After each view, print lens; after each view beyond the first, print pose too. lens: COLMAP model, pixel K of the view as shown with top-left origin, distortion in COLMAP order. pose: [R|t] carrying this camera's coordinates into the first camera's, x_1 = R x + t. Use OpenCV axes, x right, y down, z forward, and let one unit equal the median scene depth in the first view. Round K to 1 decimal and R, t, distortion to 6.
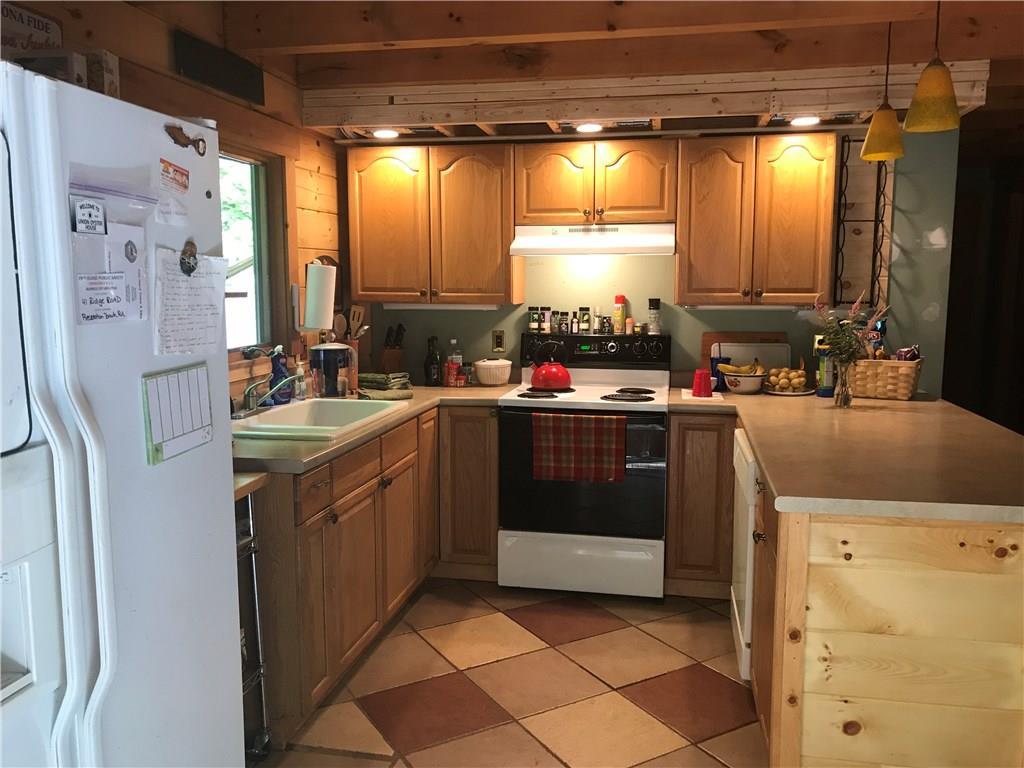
lens RADIAL K [[841.1, 0, 506.1], [0, 841.1, 386.0], [0, 0, 1]] dist [0.027055, -0.015389]
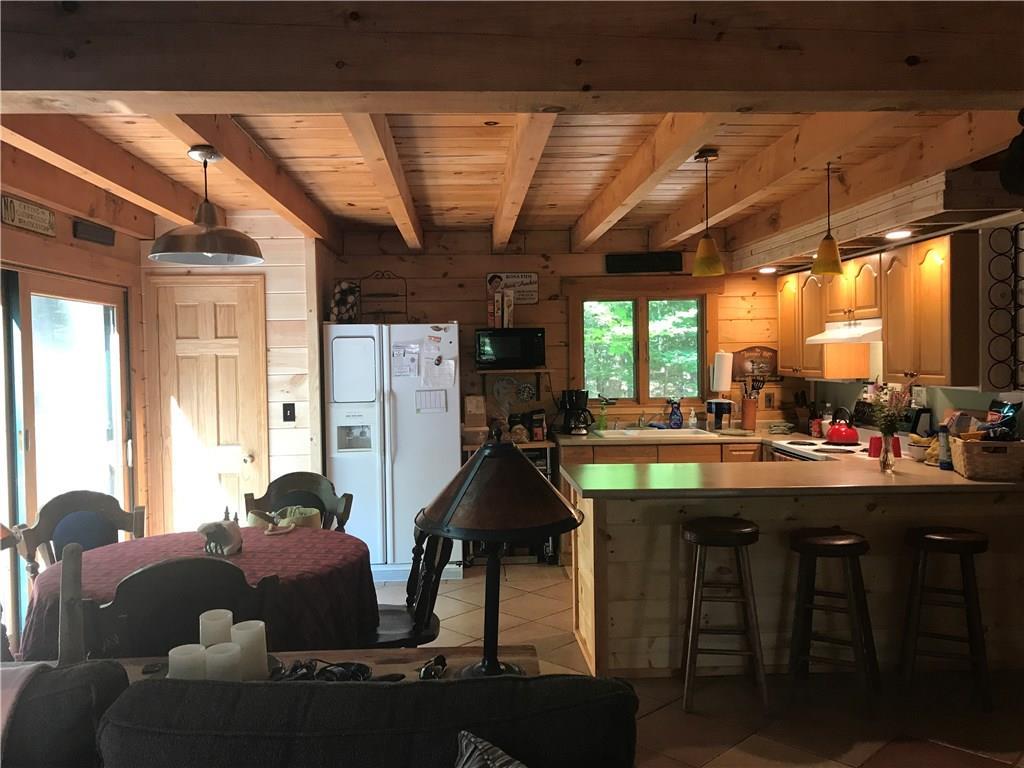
lens RADIAL K [[841.1, 0, 506.7], [0, 841.1, 383.0], [0, 0, 1]] dist [0.027055, -0.015389]
pose [[0.254358, 0.026580, -0.966745, 3.145134], [-0.107816, 0.994170, -0.001033, -0.081698], [0.961082, 0.104493, 0.255741, 0.354436]]
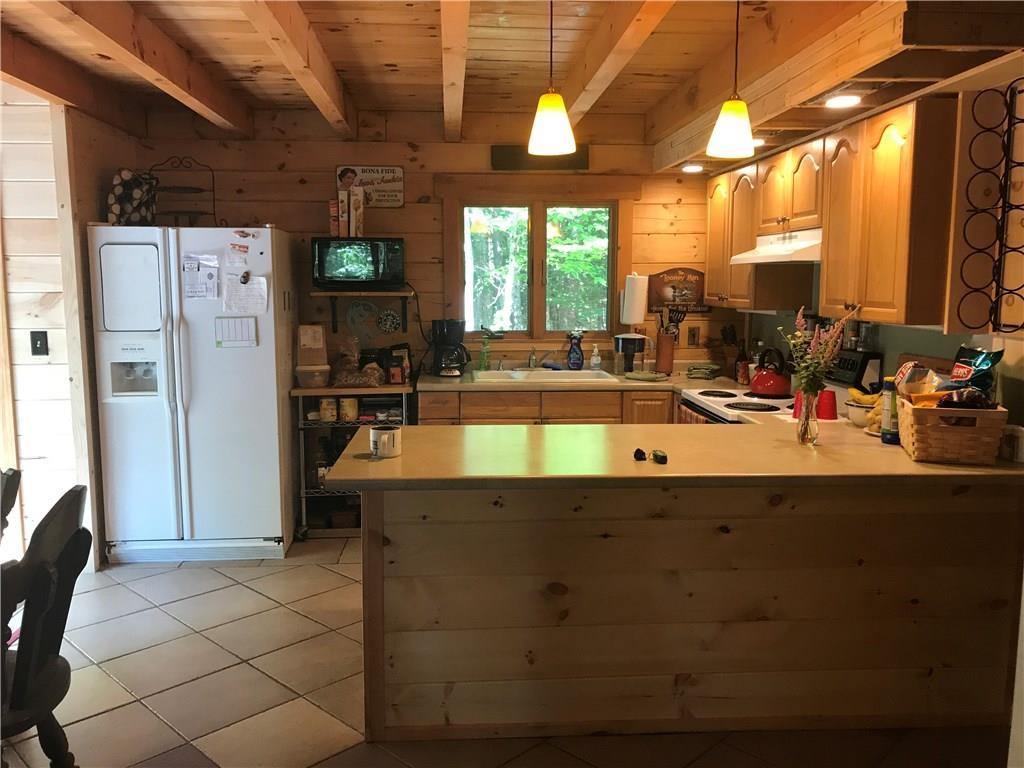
lens RADIAL K [[841.1, 0, 509.1], [0, 841.1, 385.3], [0, 0, 1]] dist [0.027055, -0.015389]
pose [[0.269666, 0.118536, -0.955630, 2.469373], [-0.124362, 0.988371, 0.087504, -0.148892], [0.954890, 0.095247, 0.281271, 1.055379]]
